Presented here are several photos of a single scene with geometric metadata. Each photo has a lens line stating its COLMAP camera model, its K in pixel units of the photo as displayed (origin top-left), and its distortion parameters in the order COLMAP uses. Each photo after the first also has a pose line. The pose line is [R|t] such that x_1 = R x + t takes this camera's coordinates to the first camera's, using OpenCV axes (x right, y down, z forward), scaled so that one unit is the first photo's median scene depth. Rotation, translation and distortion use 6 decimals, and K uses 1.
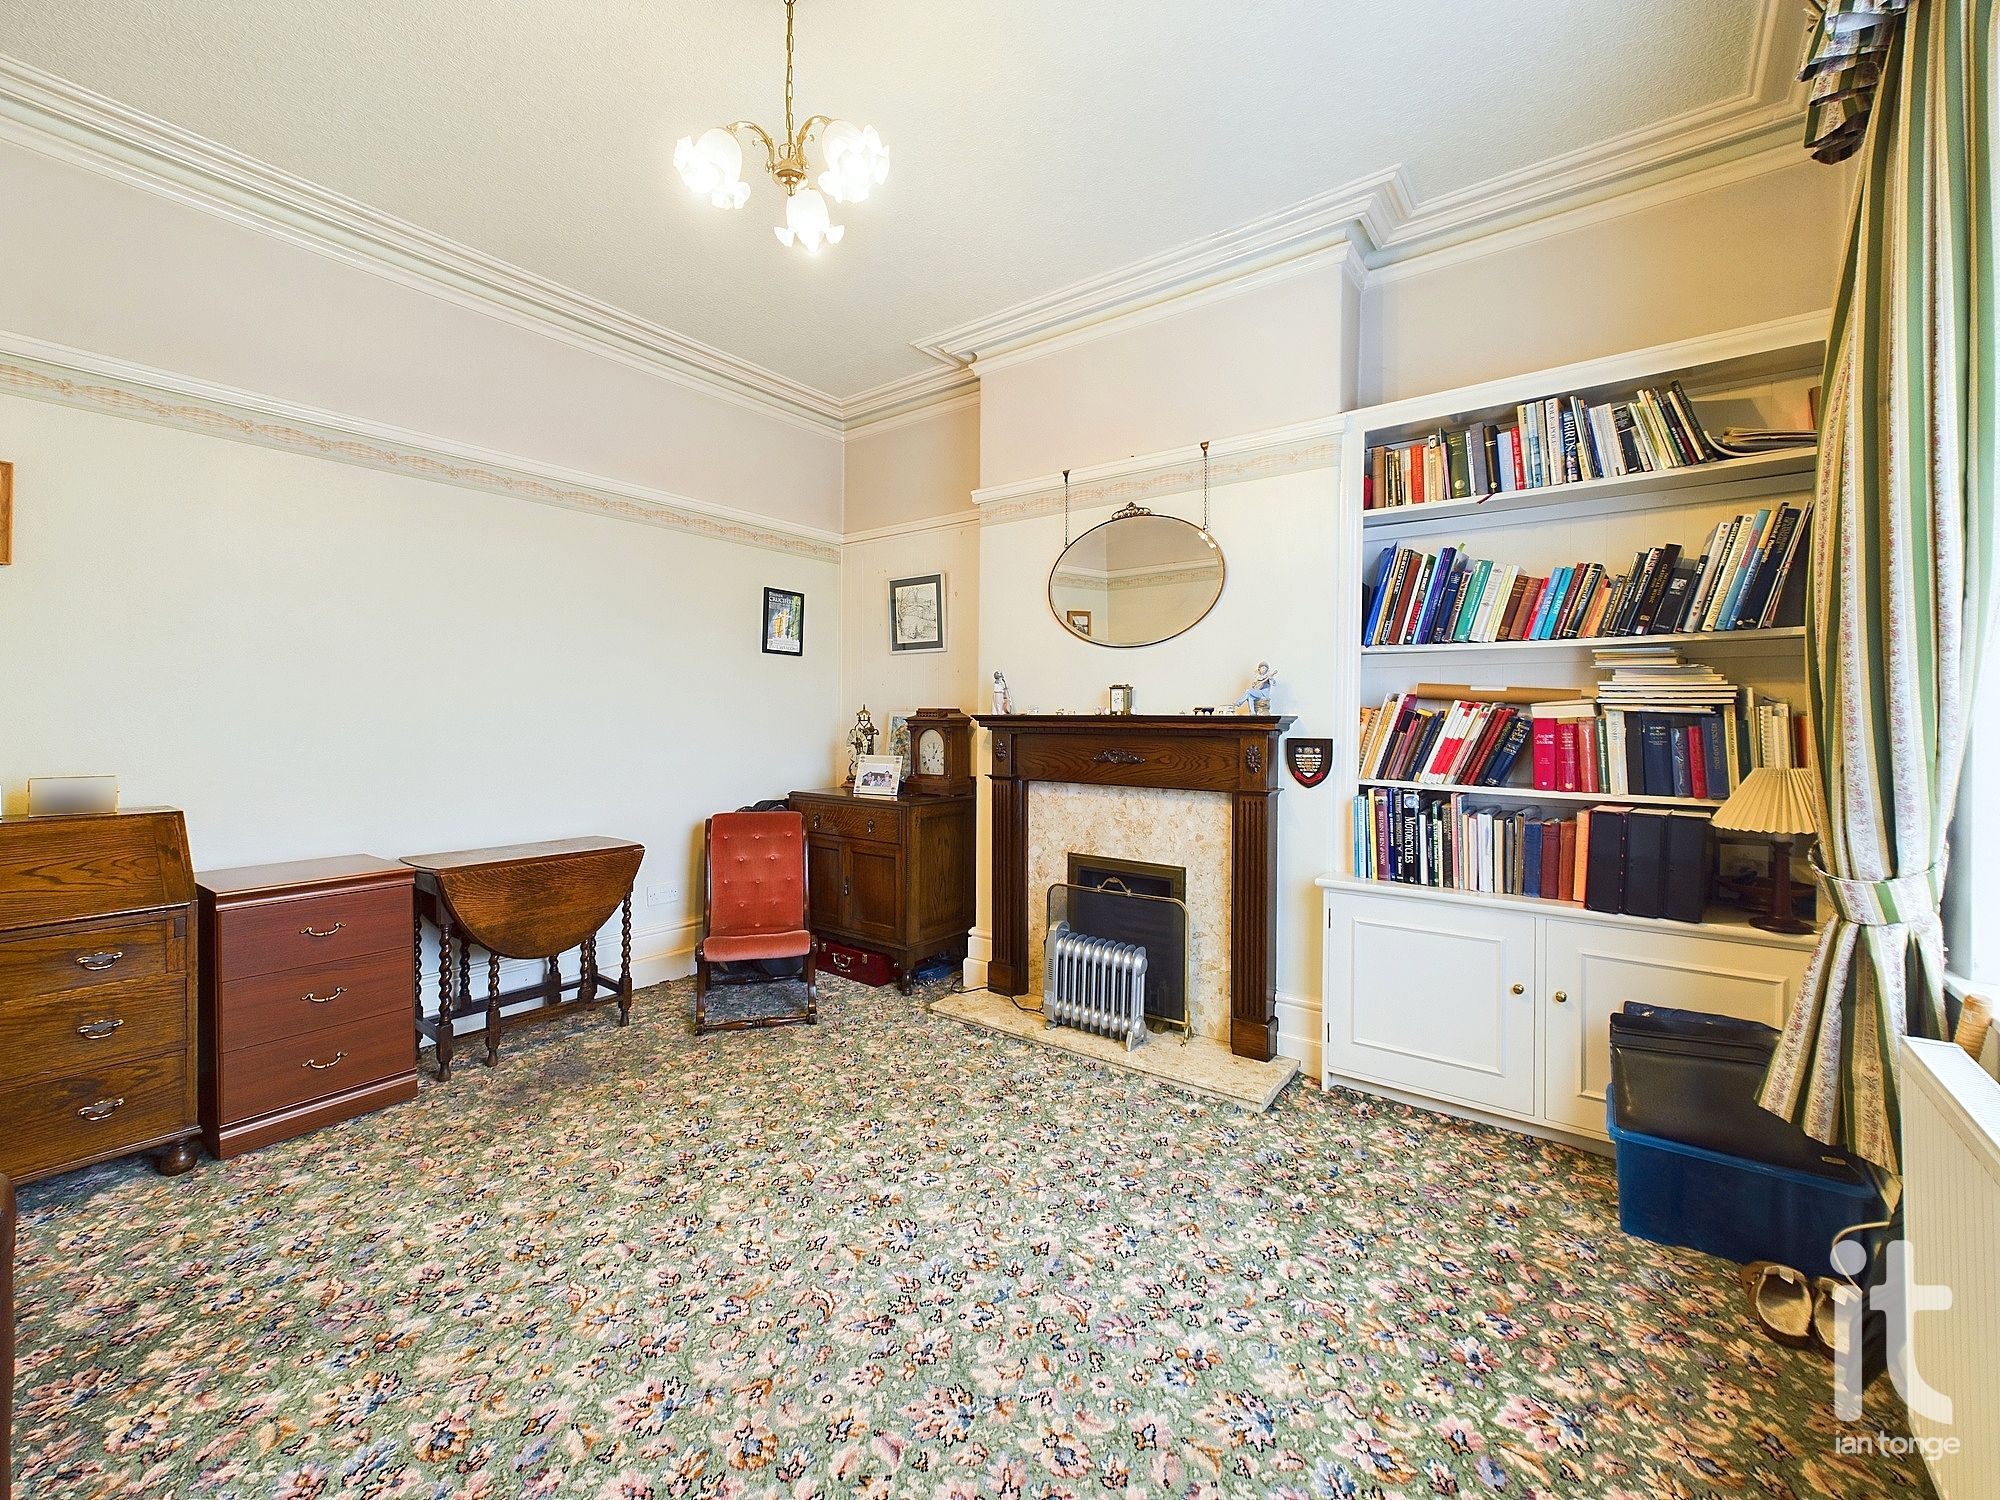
lens RADIAL K [[828.3, 0, 1001.8], [0, 828.3, 728.8], [0, 0, 1]] dist [0.002706, 0.001040]
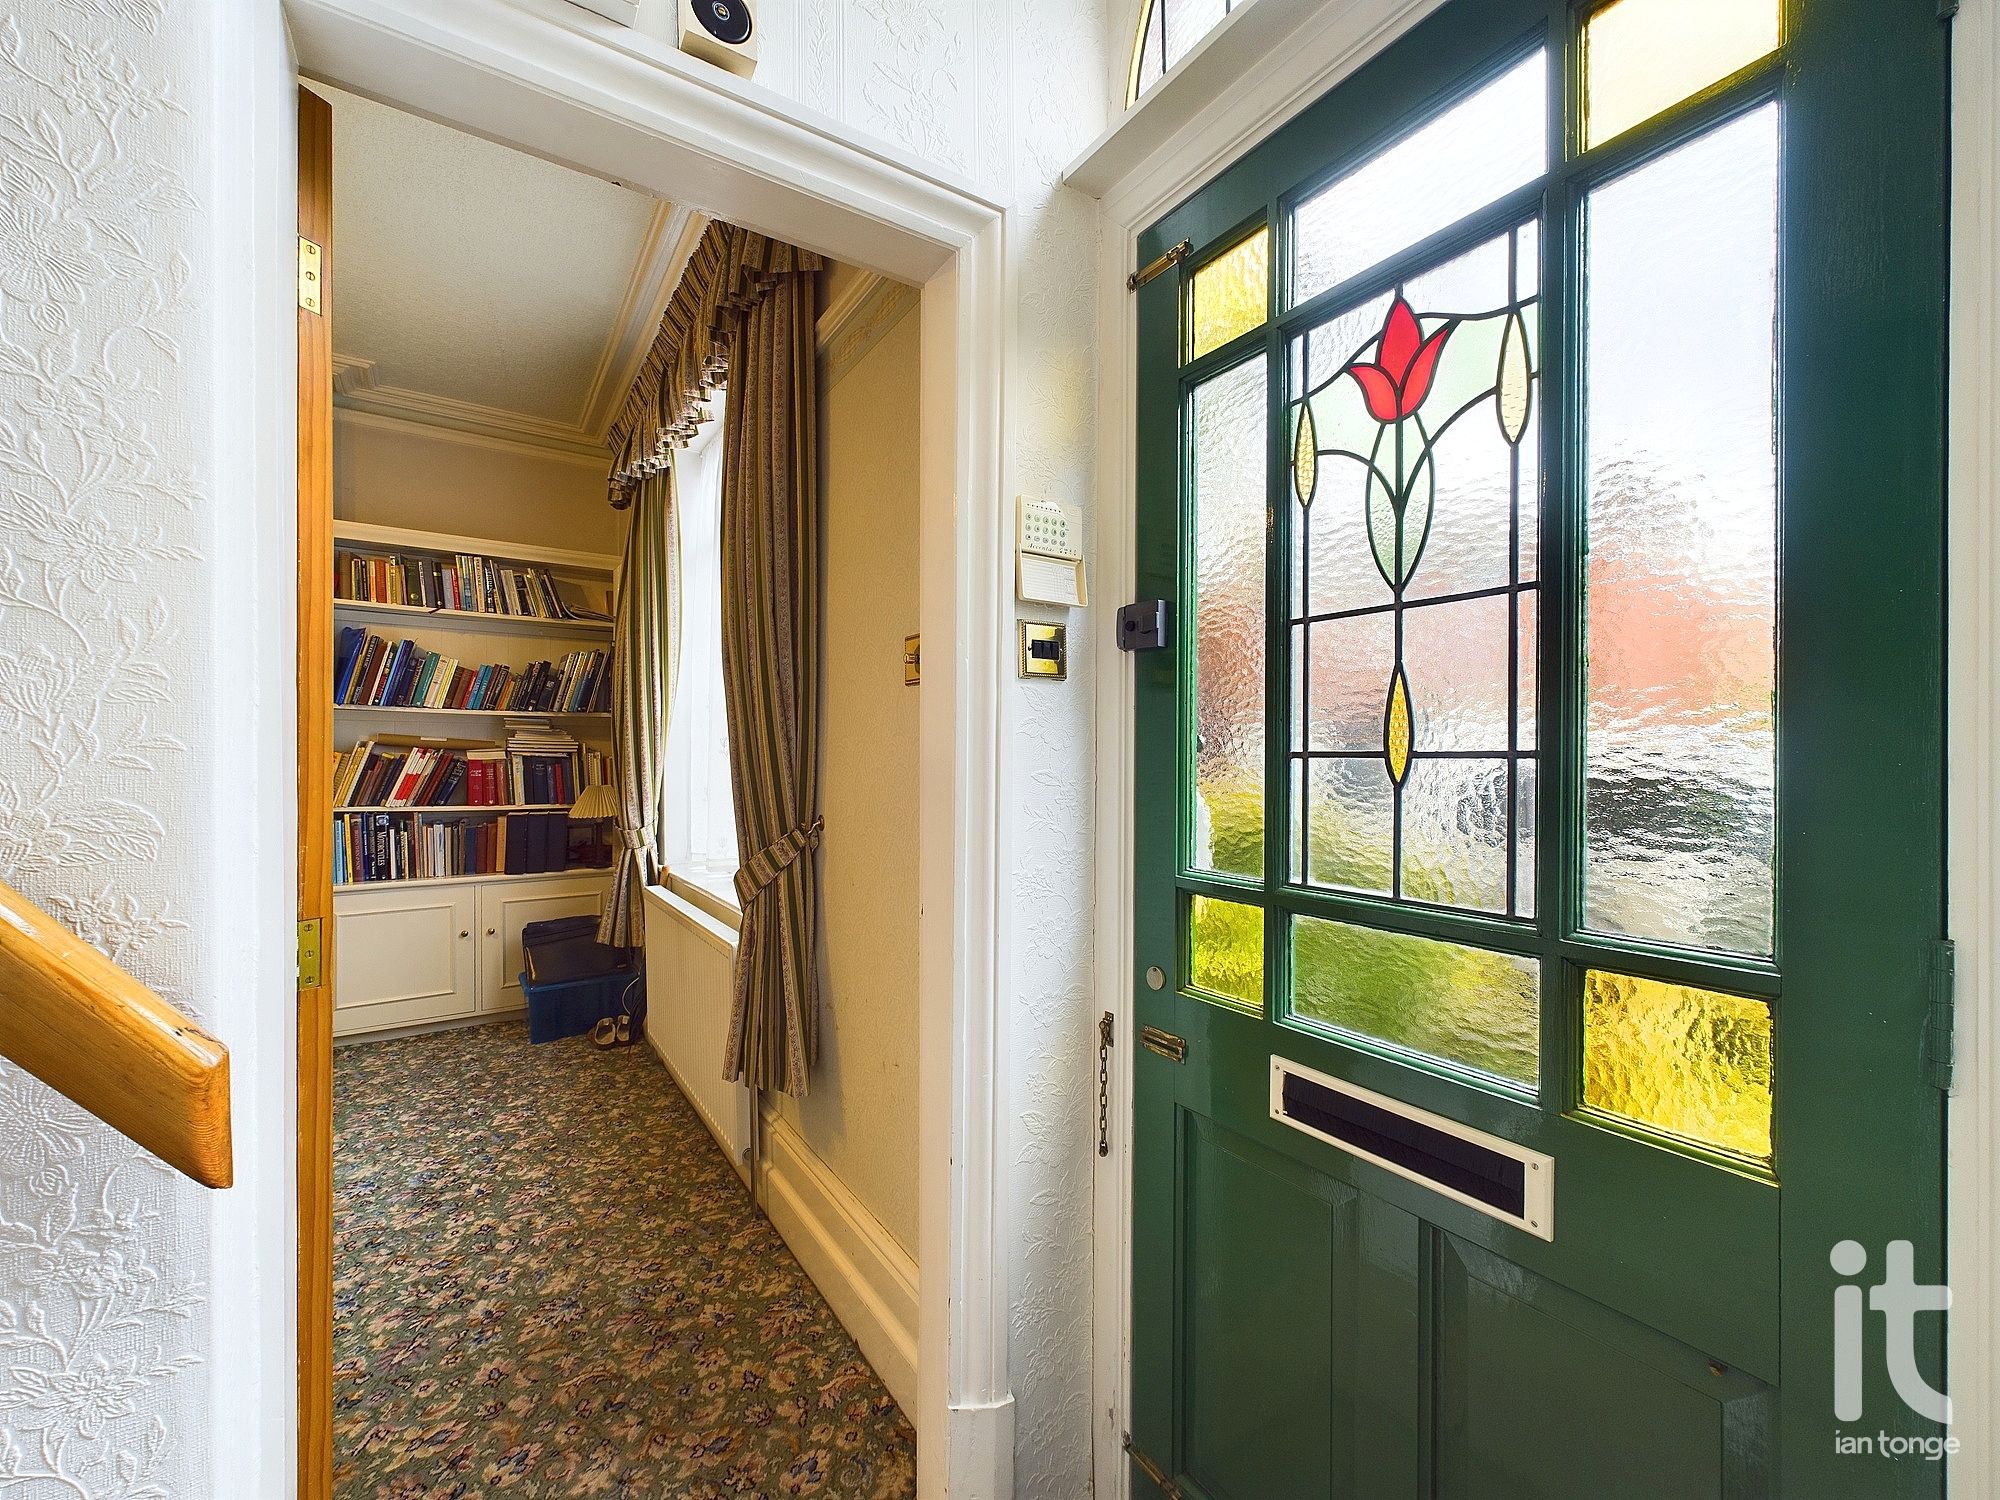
lens RADIAL K [[803.7, 0, 991.6], [0, 803.7, 758.9], [0, 0, 1]] dist [0.000505, 0.000119]
pose [[0.326323, -0.002677, 0.945255, -0.446329], [0.010705, 0.999942, -0.000864, -0.002622], [-0.945198, 0.010401, 0.326333, -0.401274]]
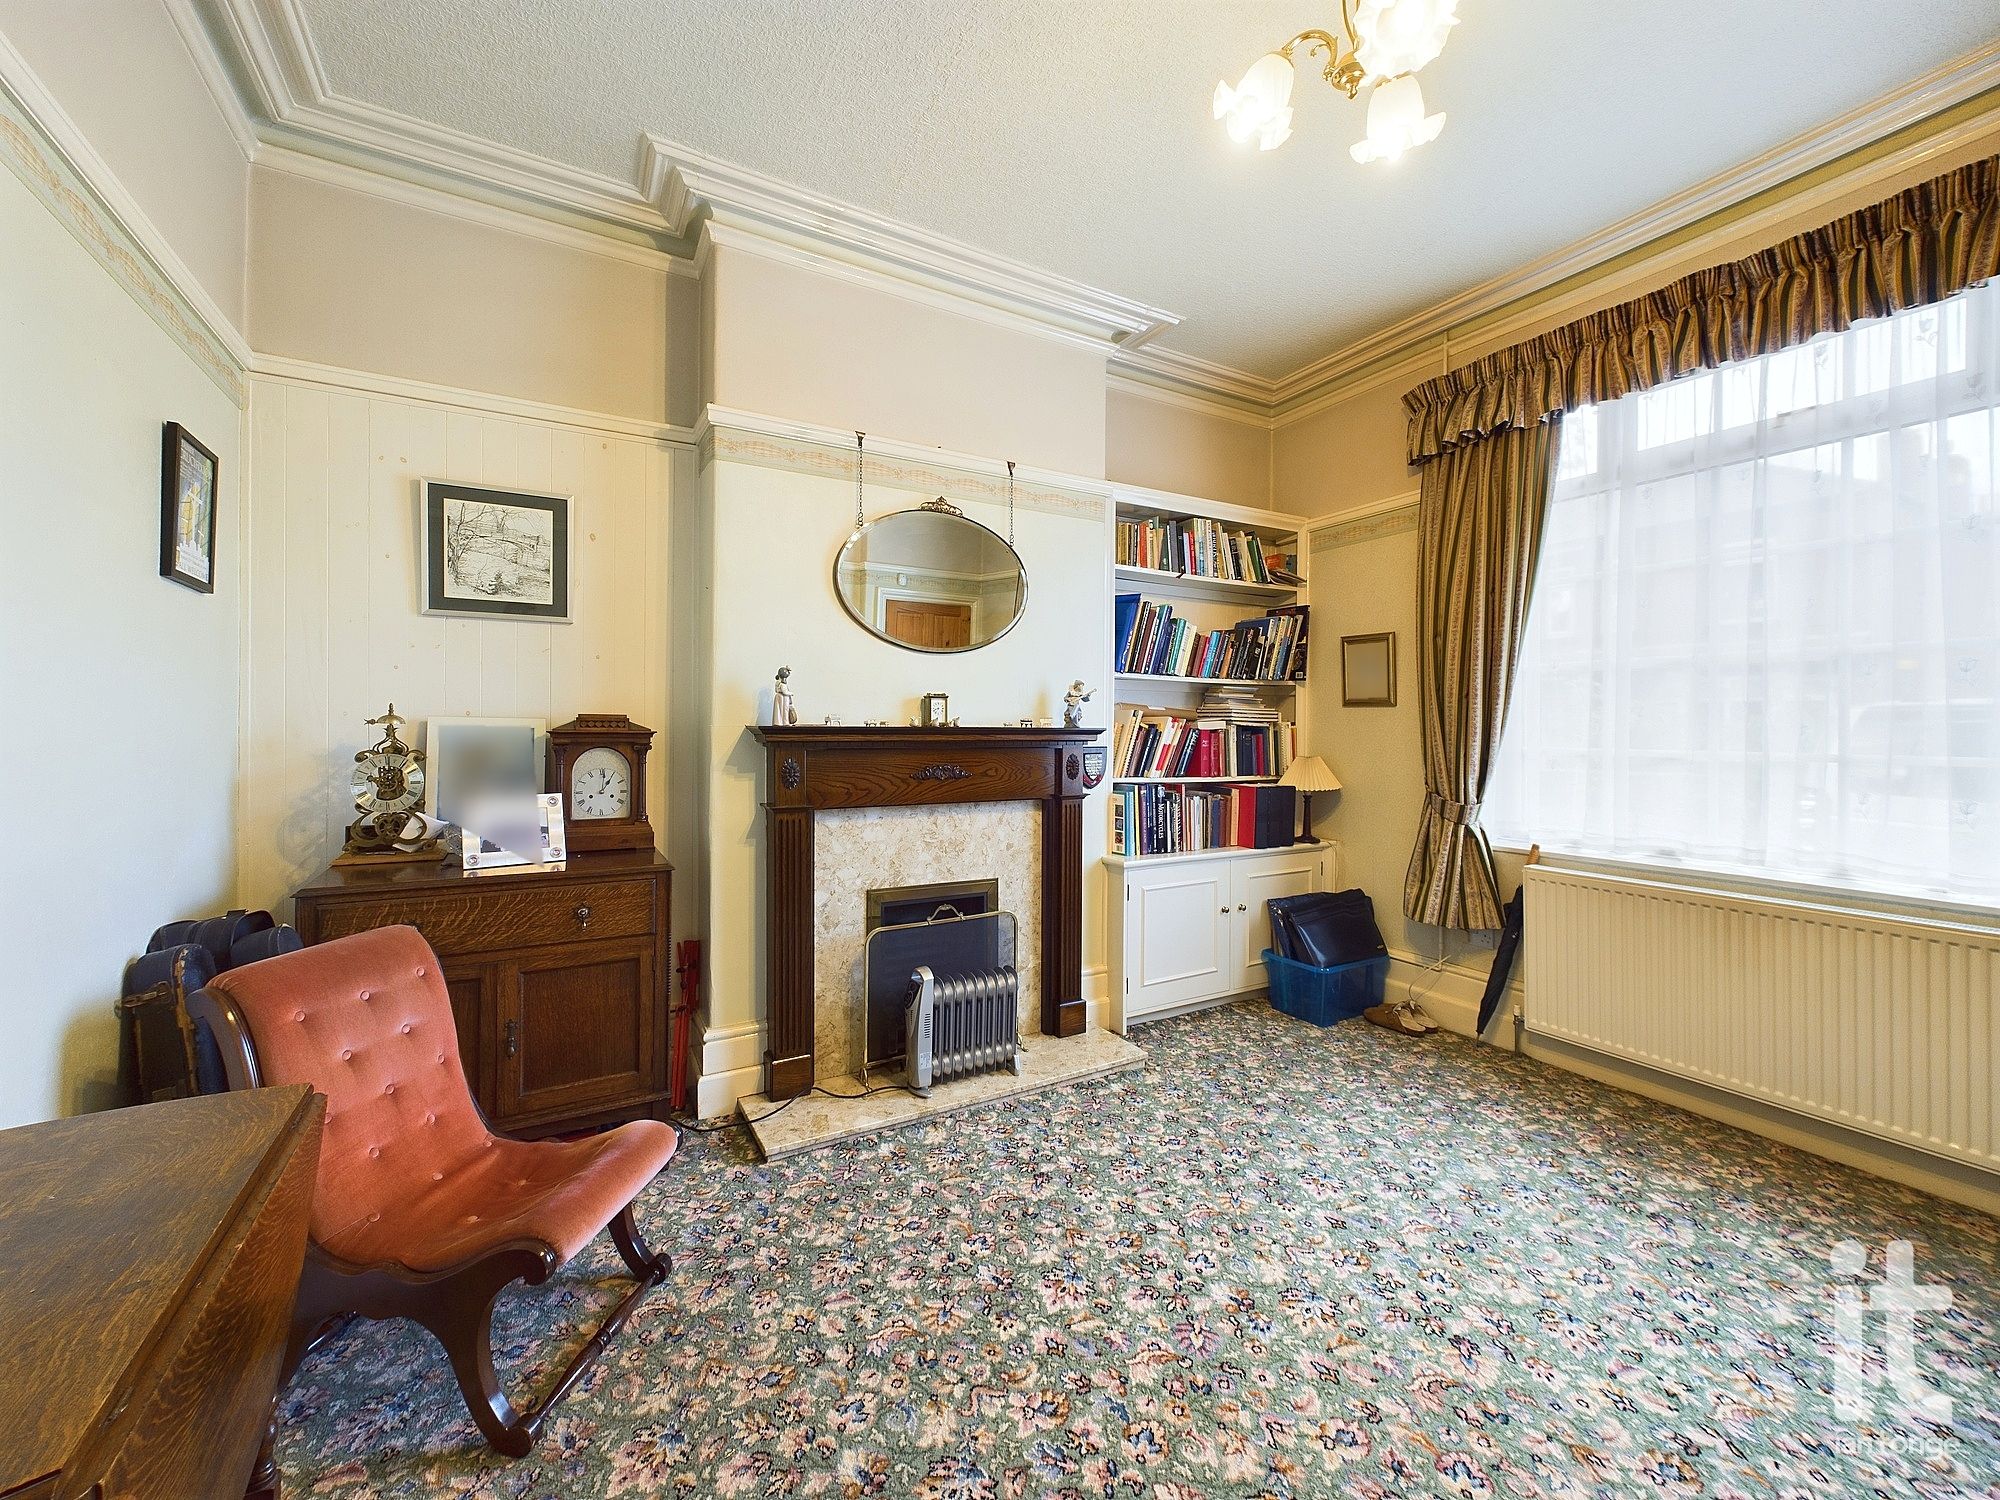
lens RADIAL K [[803.7, 0, 1011.1], [0, 803.7, 732.9], [0, 0, 1]] dist [0.000505, 0.000119]
pose [[0.394025, -0.012647, 0.919013, -0.807863], [0.004625, 0.999920, 0.011777, -0.025006], [-0.919088, -0.000390, 0.394052, 0.725996]]
